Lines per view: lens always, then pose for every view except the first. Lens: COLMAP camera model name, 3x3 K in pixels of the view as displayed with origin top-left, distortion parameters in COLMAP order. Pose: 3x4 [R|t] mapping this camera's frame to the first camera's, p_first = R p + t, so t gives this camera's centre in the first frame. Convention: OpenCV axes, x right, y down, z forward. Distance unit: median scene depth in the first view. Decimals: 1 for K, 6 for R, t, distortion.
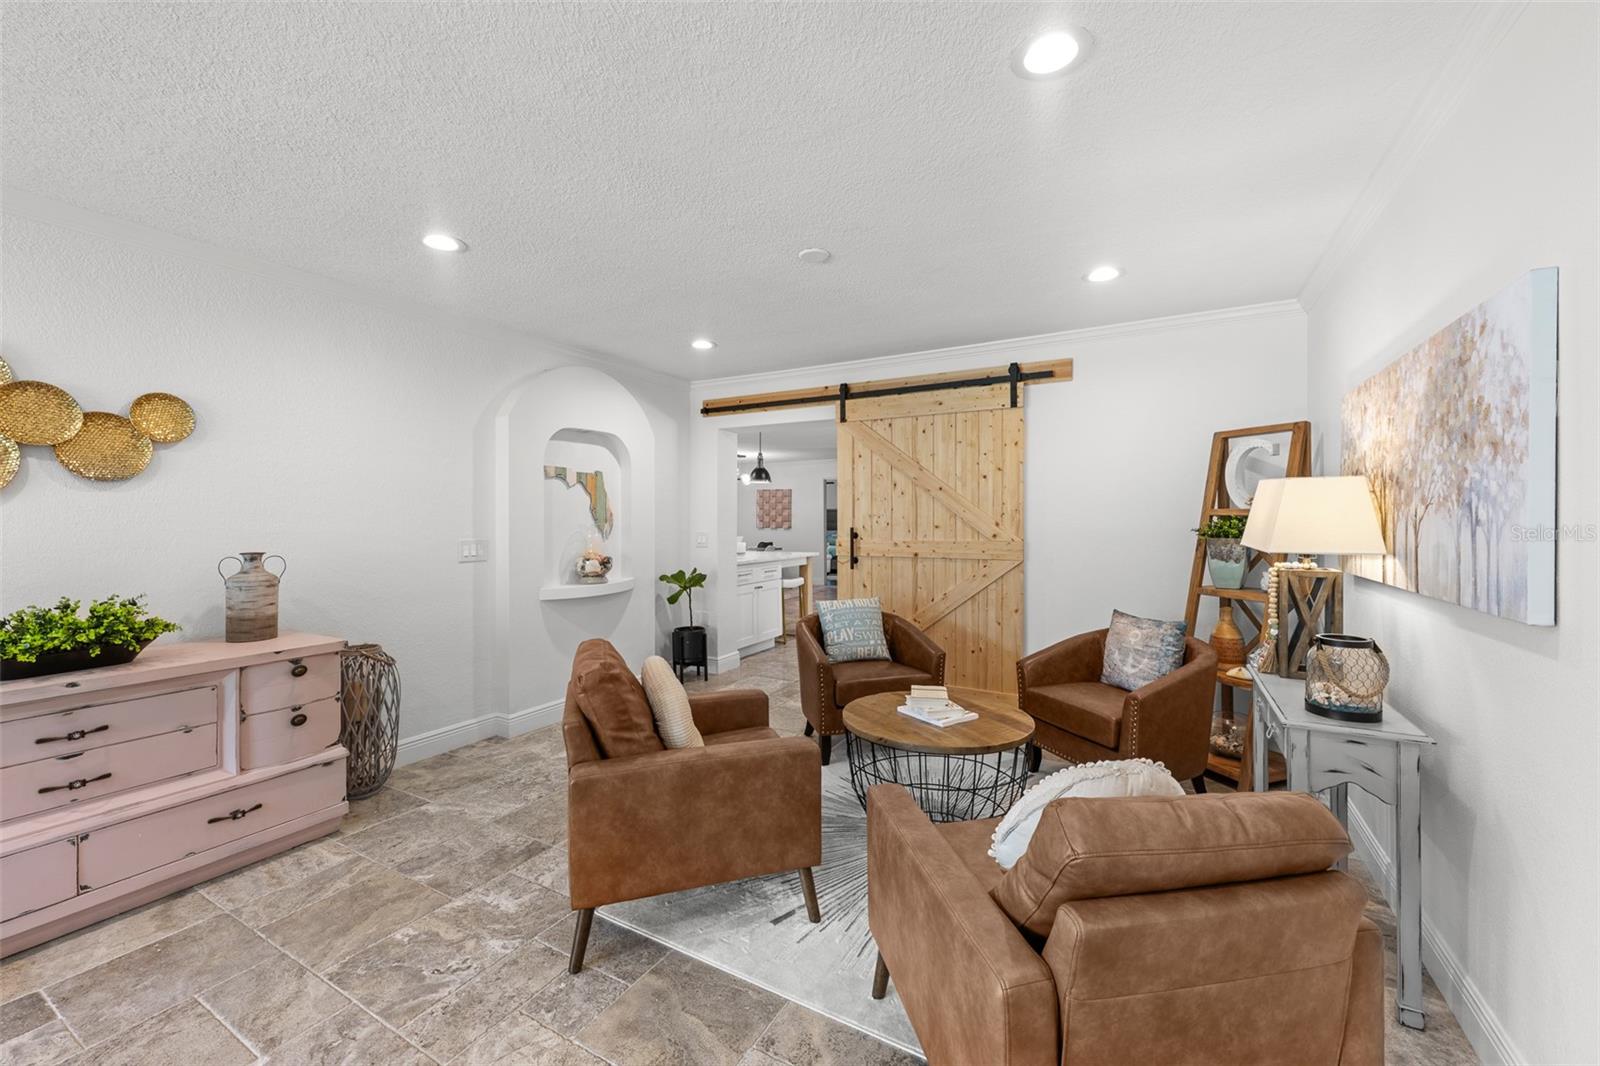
lens RADIAL K [[636.4, 0, 797.8], [0, 636.4, 528.8], [0, 0, 1]] dist [0.001161, 0.000061]
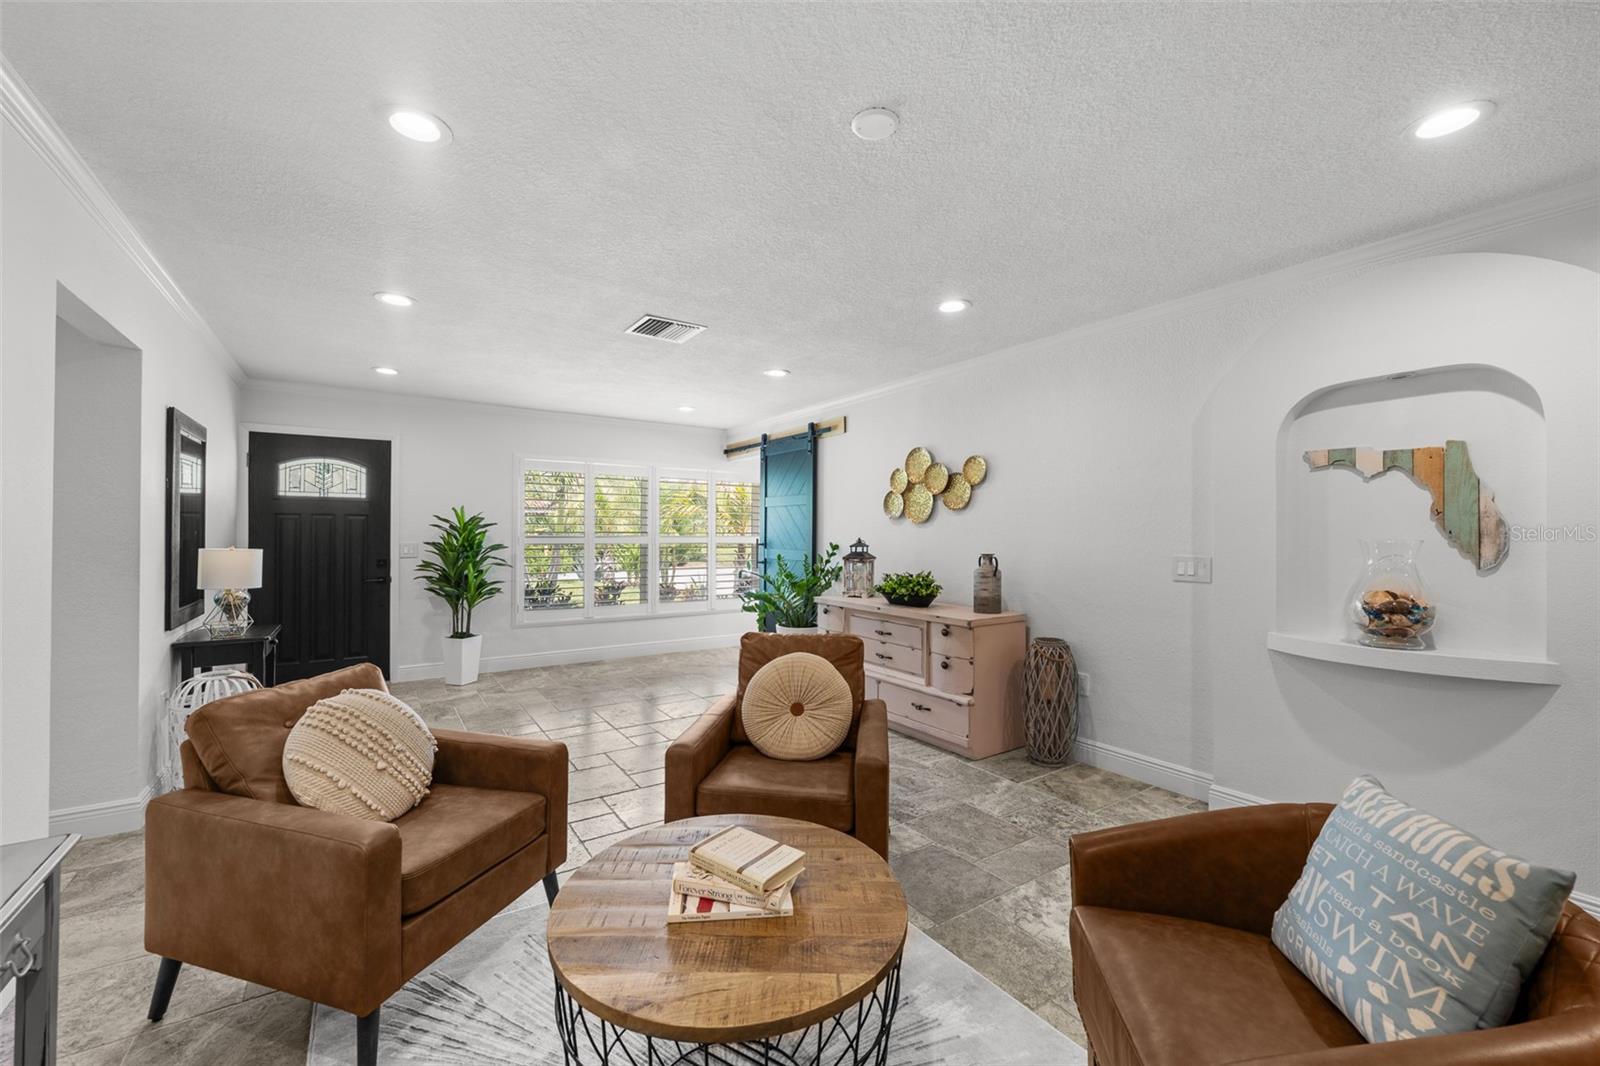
lens RADIAL K [[636.4, 0, 797.8], [0, 636.4, 528.8], [0, 0, 1]] dist [0.001161, 0.000061]
pose [[-0.437335, -0.005399, -0.899282, 0.519146], [-0.017483, 0.999844, 0.002499, -0.013012], [0.899129, 0.016815, -0.437361, 0.973474]]
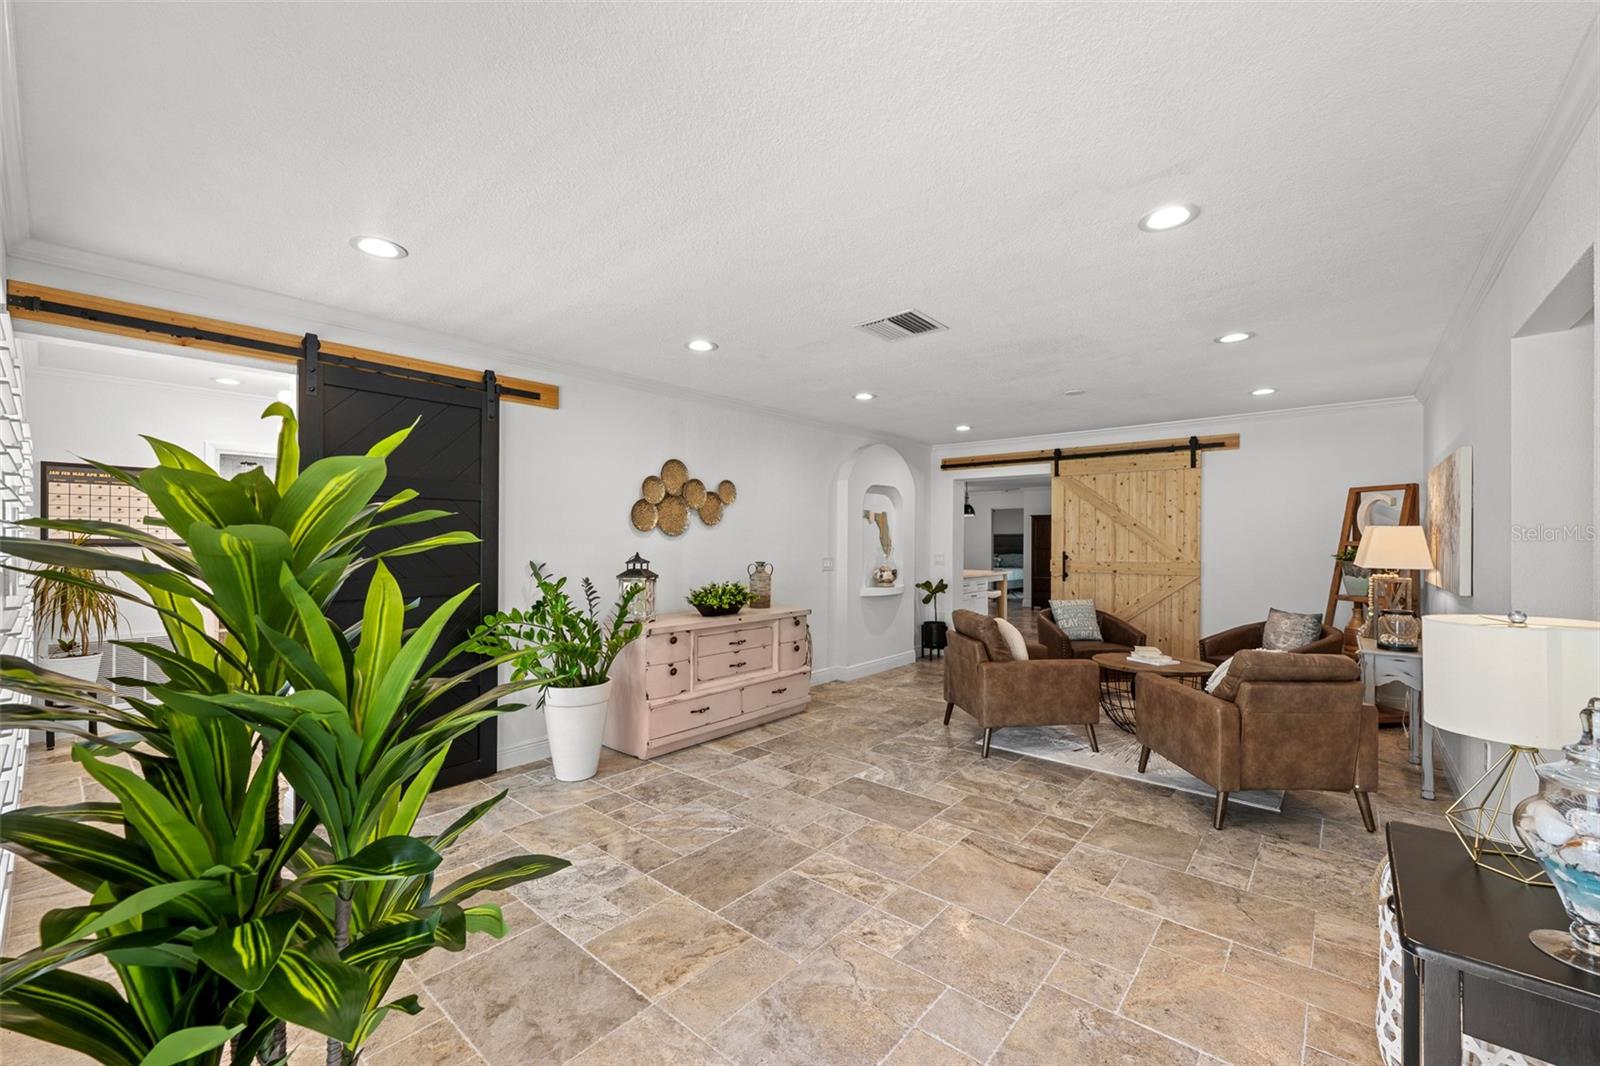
lens RADIAL K [[643.9, 0, 795.0], [0, 643.9, 544.9], [0, 0, 1]] dist [0.001484, 0.000173]
pose [[0.982488, 0.007793, -0.186164, -0.311311], [-0.009698, 0.999909, -0.009324, 0.003071], [0.186074, 0.010967, 0.982474, -0.676646]]
